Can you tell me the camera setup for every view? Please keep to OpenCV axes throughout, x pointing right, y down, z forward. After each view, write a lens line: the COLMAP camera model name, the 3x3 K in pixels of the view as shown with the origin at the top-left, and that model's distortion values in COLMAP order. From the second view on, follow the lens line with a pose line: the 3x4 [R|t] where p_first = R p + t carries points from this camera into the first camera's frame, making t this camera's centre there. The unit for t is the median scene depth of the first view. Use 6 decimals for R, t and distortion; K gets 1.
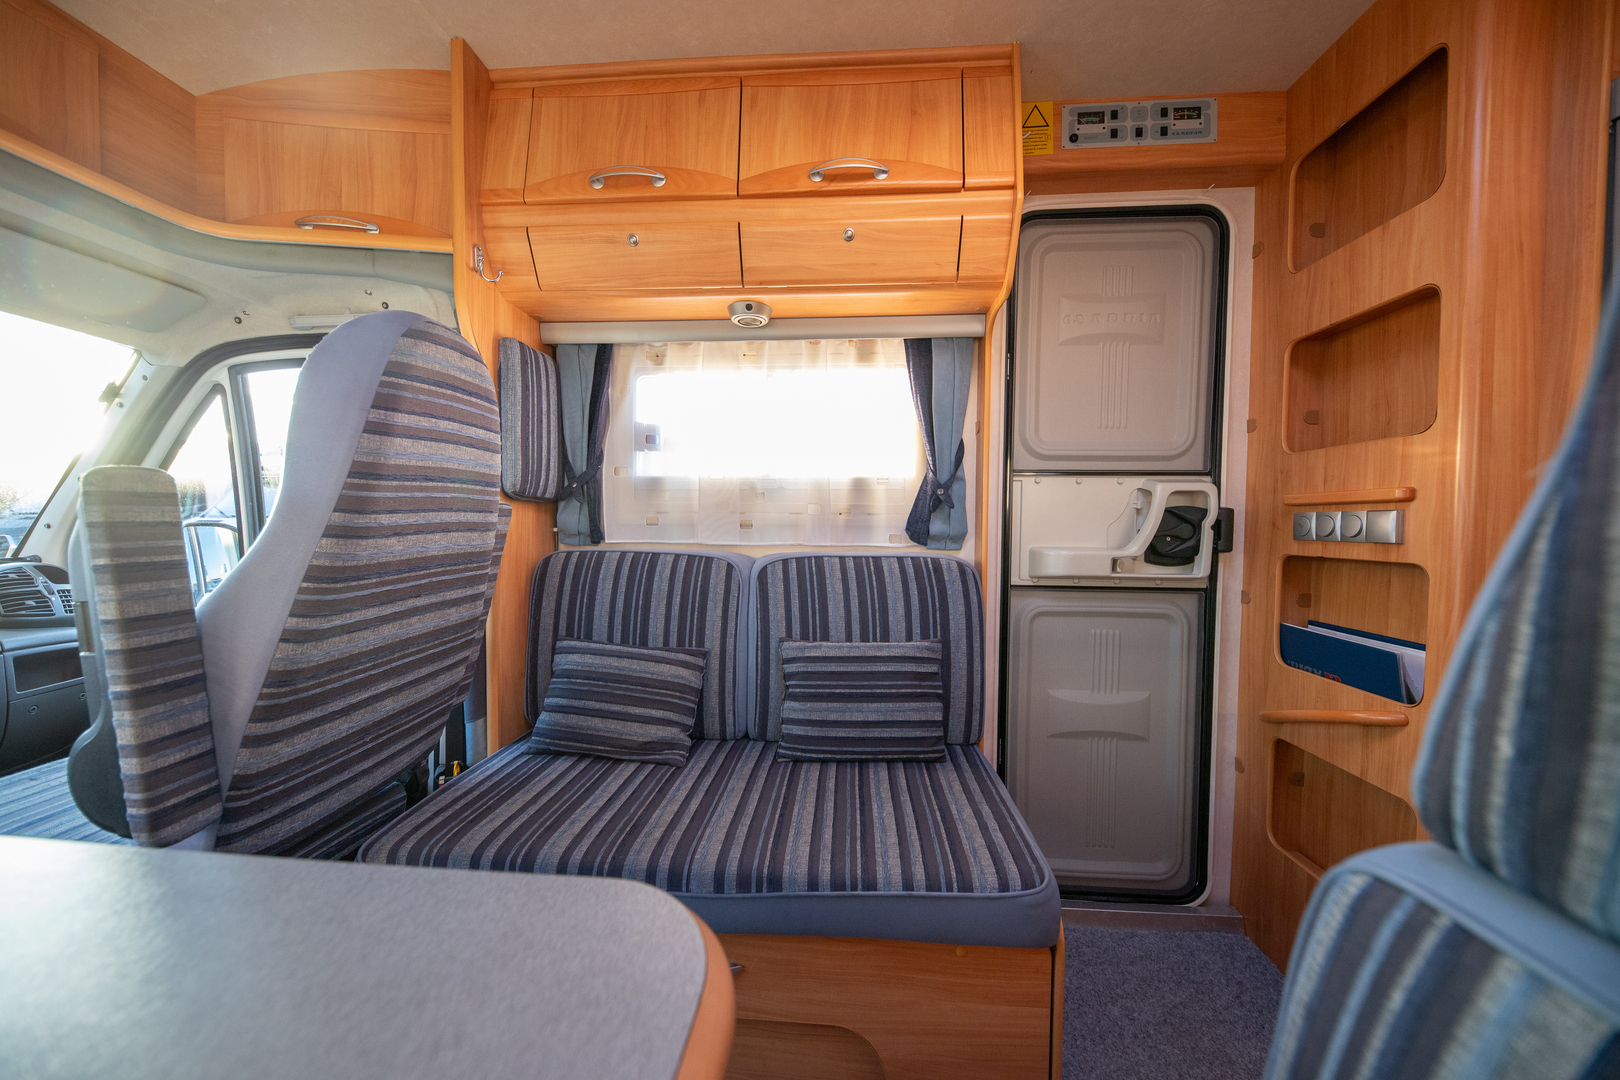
lens RADIAL K [[568.1, 0, 814.2], [0, 568.1, 541.5], [0, 0, 1]] dist [-0.002098, -0.000165]
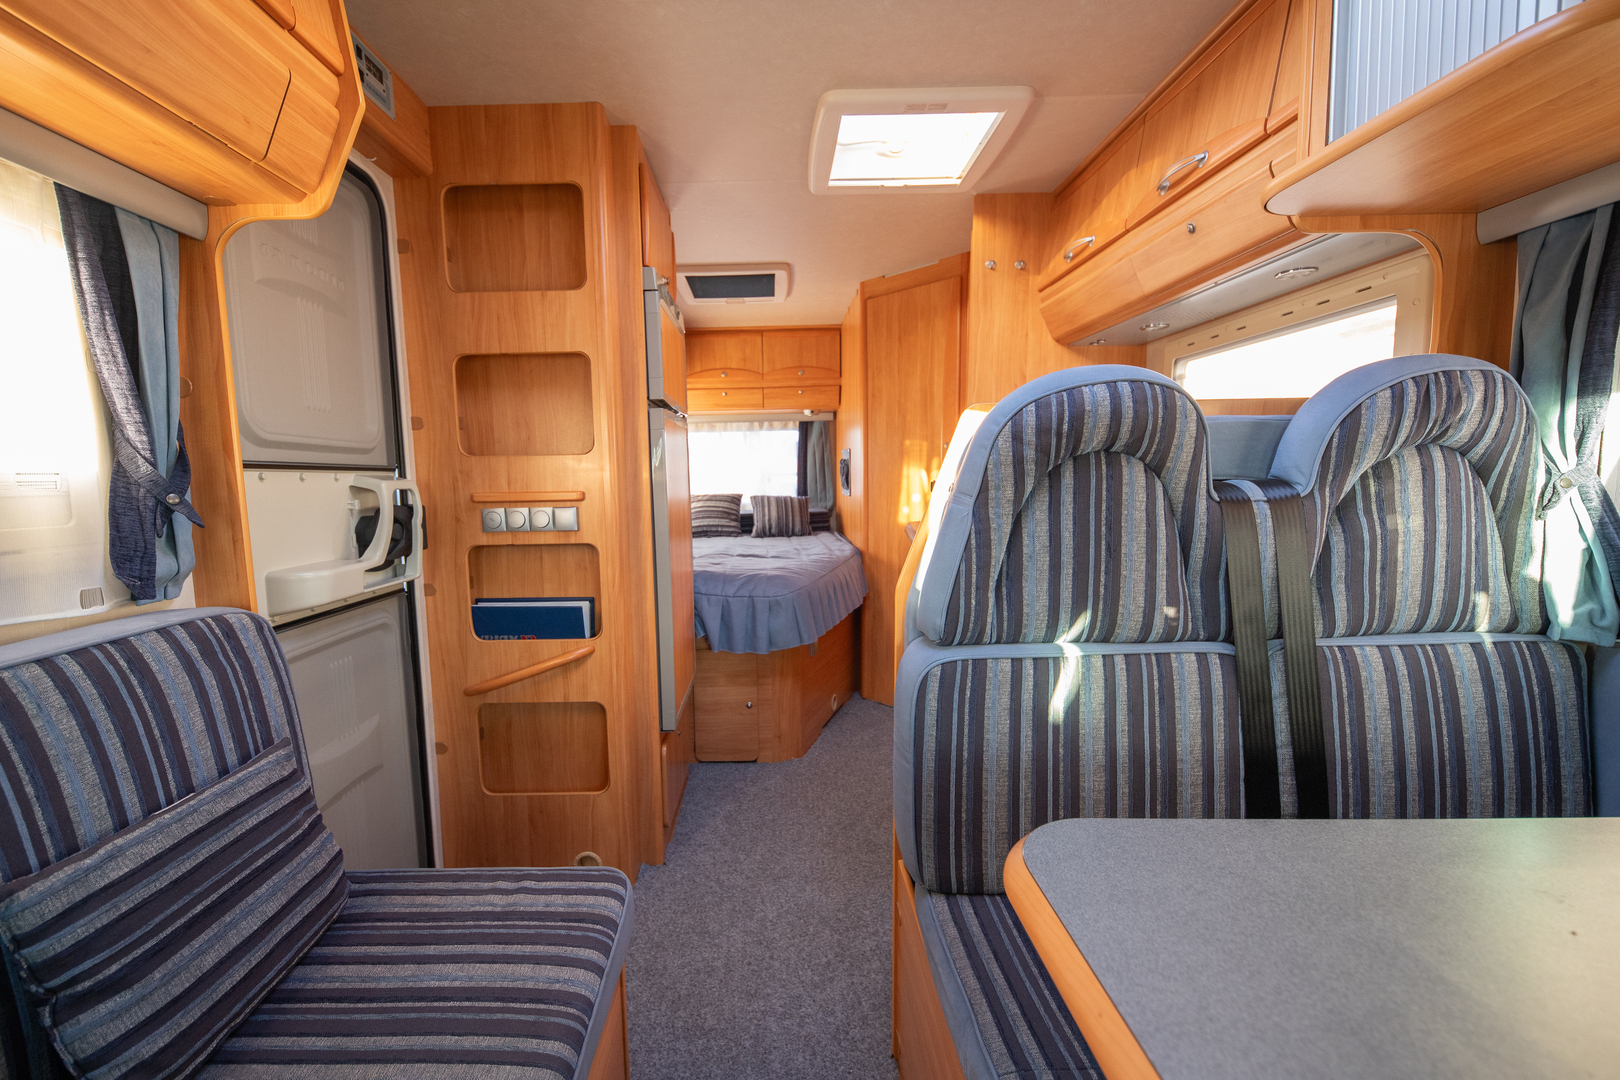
lens RADIAL K [[655.5, 0, 757.5], [0, 655.5, 547.5], [0, 0, 1]] dist [0.003855, 0.000164]
pose [[-0.047522, -0.111158, 0.992666, -0.512313], [0.051122, 0.992216, 0.113555, -0.095233], [-0.997561, 0.056144, -0.041469, 0.502684]]
